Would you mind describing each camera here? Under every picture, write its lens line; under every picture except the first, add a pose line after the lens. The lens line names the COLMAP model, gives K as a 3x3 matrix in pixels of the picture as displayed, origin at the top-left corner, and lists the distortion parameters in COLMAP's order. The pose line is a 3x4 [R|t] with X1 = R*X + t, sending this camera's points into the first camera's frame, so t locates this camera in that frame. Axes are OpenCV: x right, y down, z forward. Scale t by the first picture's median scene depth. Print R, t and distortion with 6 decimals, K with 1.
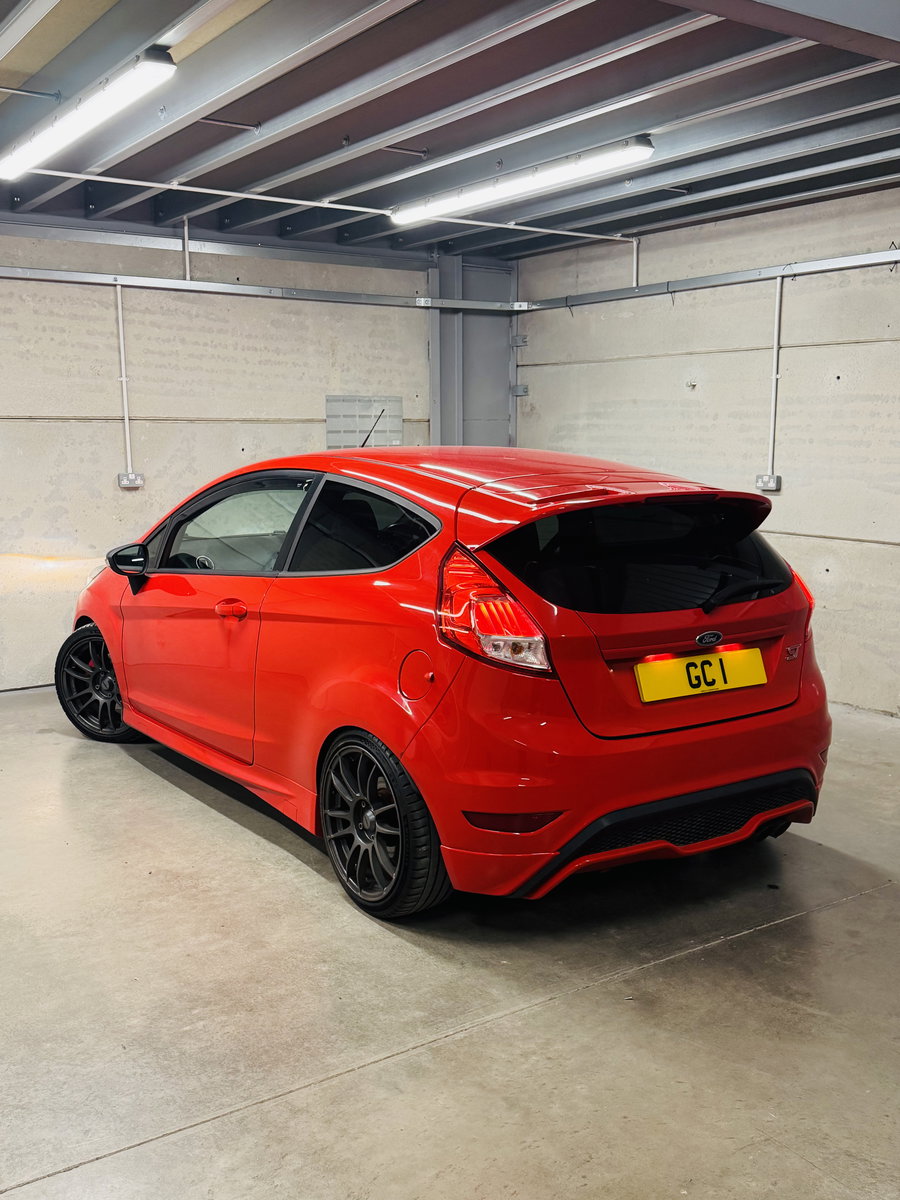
lens RADIAL K [[1170.0, 0, 450.0], [0, 1170.0, 600.0], [0, 0, 1]] dist [0.202395, -0.456313]
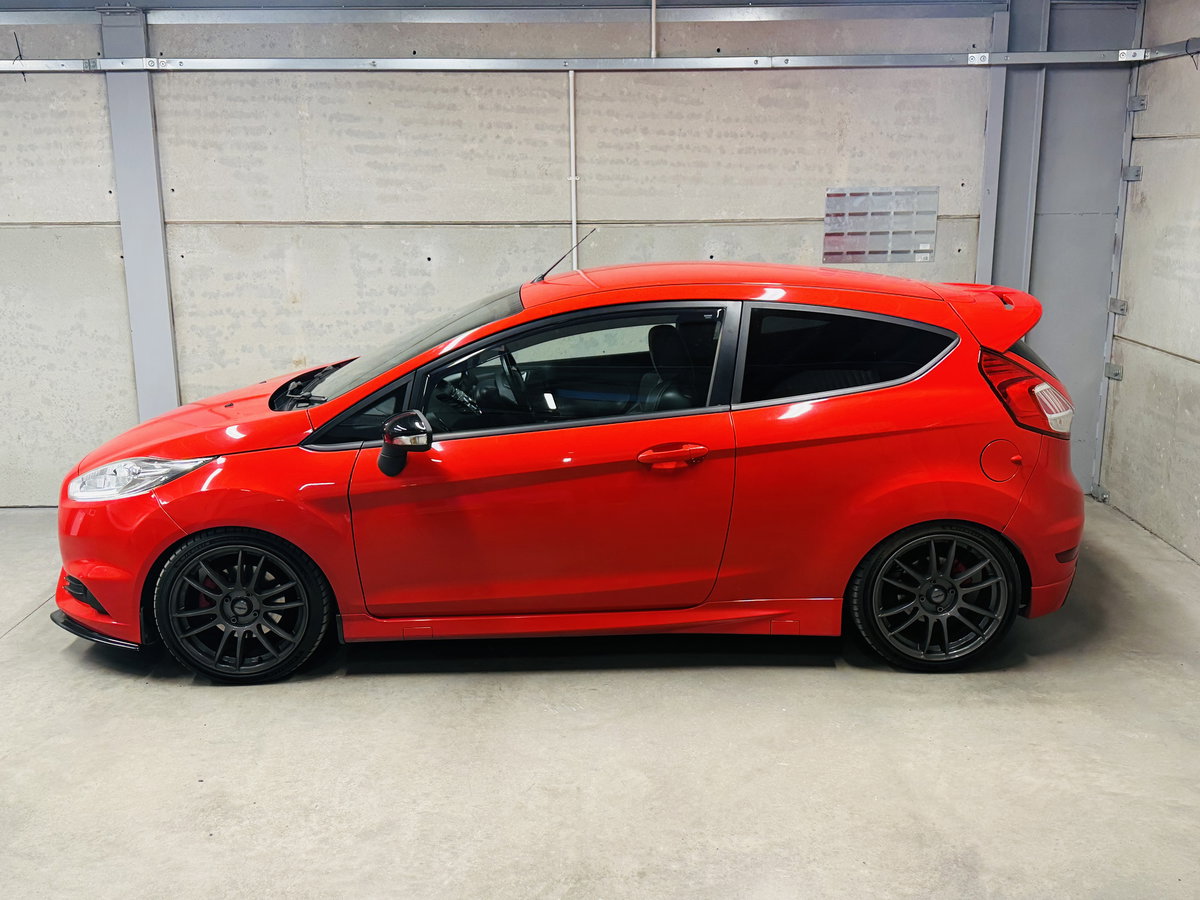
lens RADIAL K [[1170.0, 0, 603.1], [0, 1170.0, 454.9], [0, 0, 1]] dist [0.202395, -0.456313]
pose [[0.832198, 0.124653, -0.540285, 0.246005], [-0.075319, 0.990784, 0.112578, -0.079289], [0.549339, -0.052994, 0.833917, 0.252802]]
